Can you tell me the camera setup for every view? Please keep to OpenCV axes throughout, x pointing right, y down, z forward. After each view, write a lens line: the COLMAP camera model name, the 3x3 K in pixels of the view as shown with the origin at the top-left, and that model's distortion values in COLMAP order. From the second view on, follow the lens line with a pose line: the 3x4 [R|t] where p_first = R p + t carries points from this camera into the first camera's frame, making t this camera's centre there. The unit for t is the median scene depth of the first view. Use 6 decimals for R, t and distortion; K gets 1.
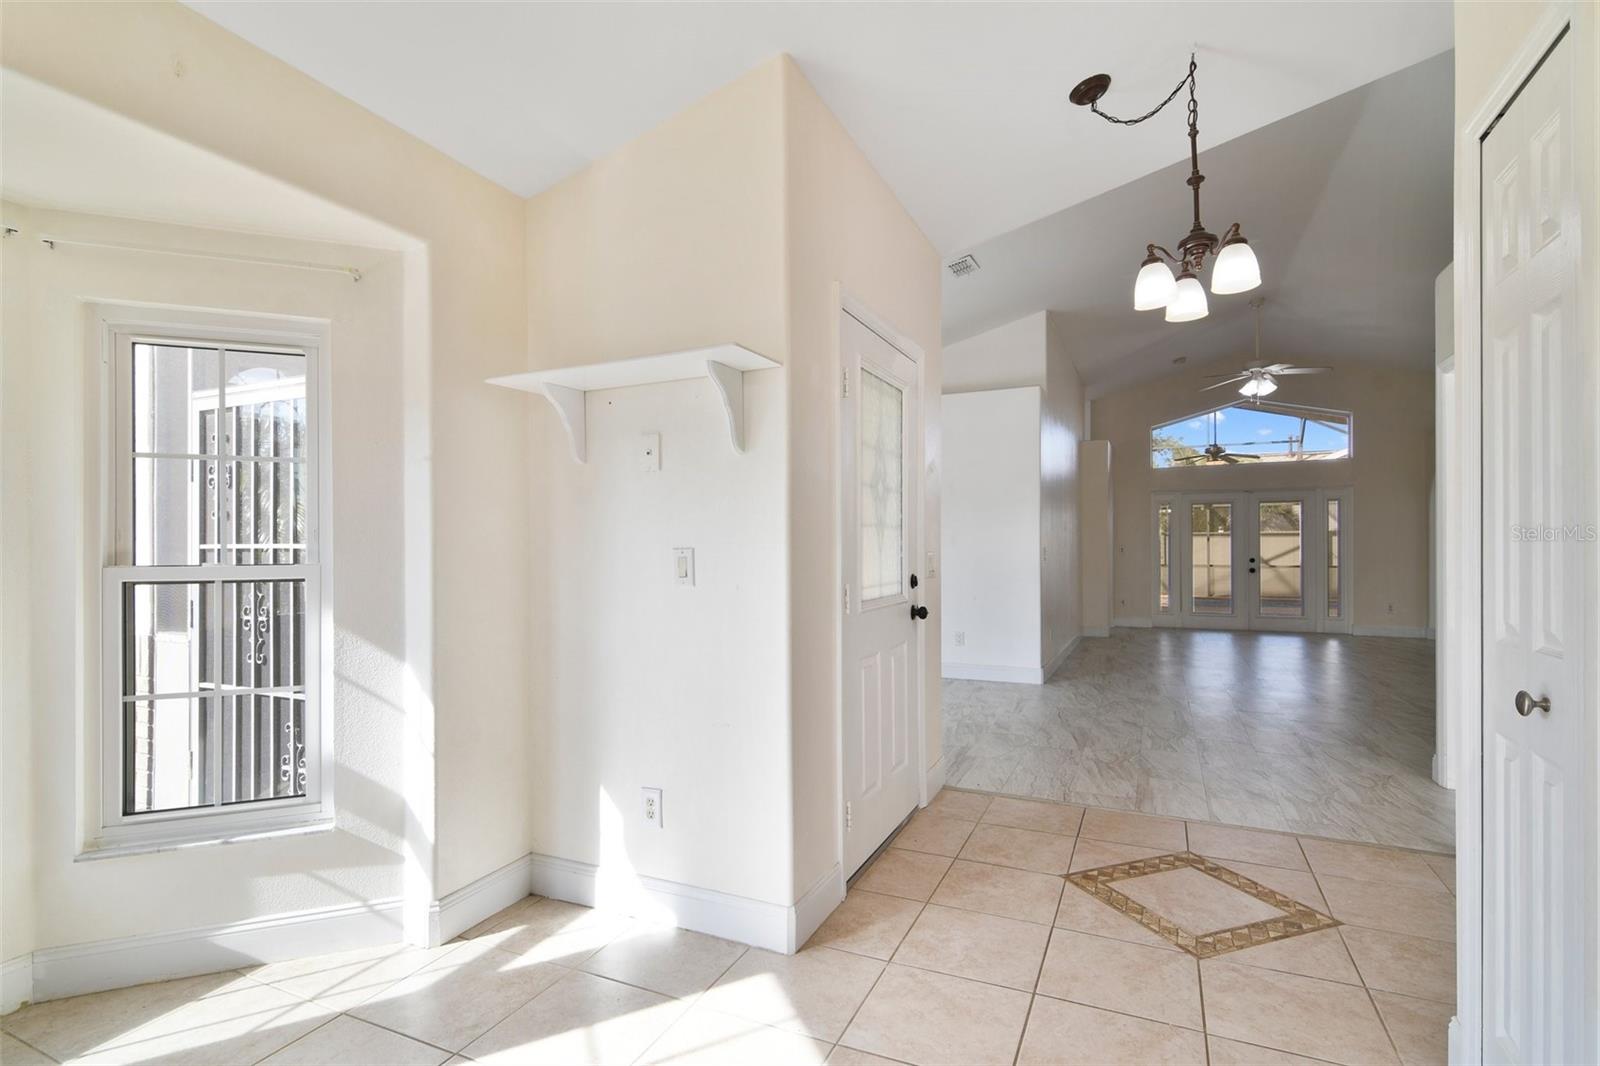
lens RADIAL K [[762.2, 0, 802.0], [0, 762.2, 558.1], [0, 0, 1]] dist [0.003990, -0.000432]
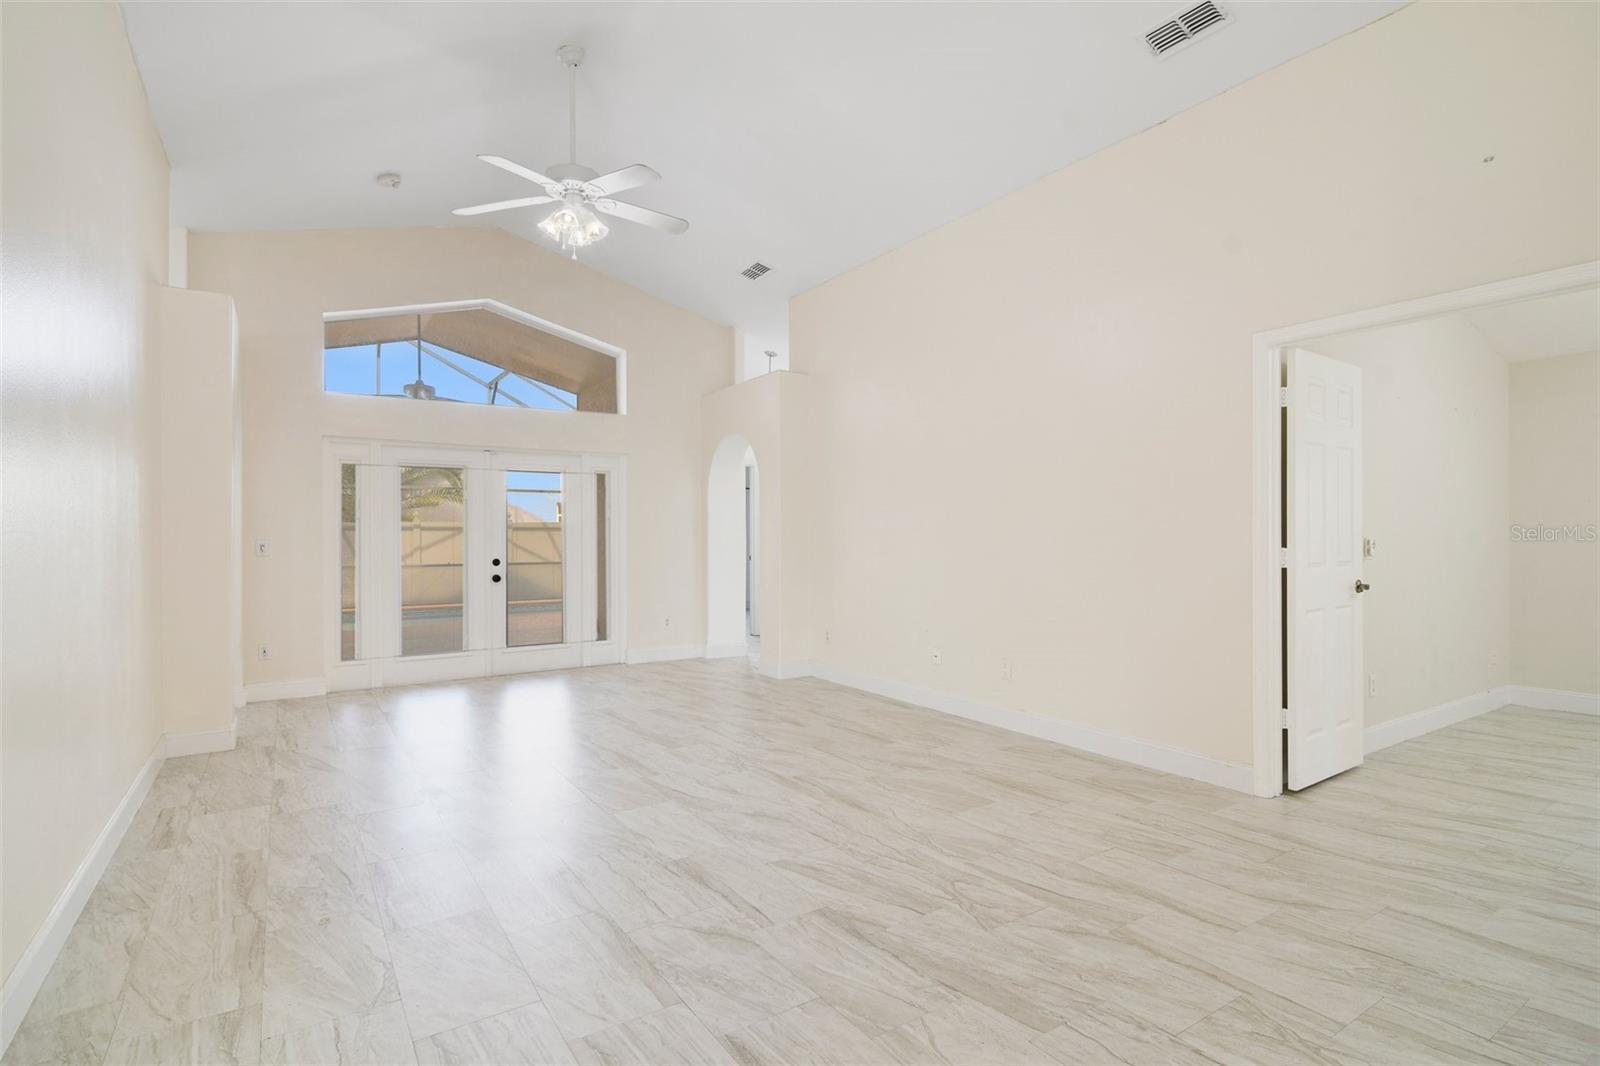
lens RADIAL K [[778.8, 0, 798.5], [0, 778.8, 525.7], [0, 0, 1]] dist [0.003338, -0.000592]
pose [[0.523083, 0.013751, 0.852171, 0.536478], [0.015716, 0.999544, -0.025776, -0.020046], [-0.852137, 0.026876, 0.522629, 1.383729]]
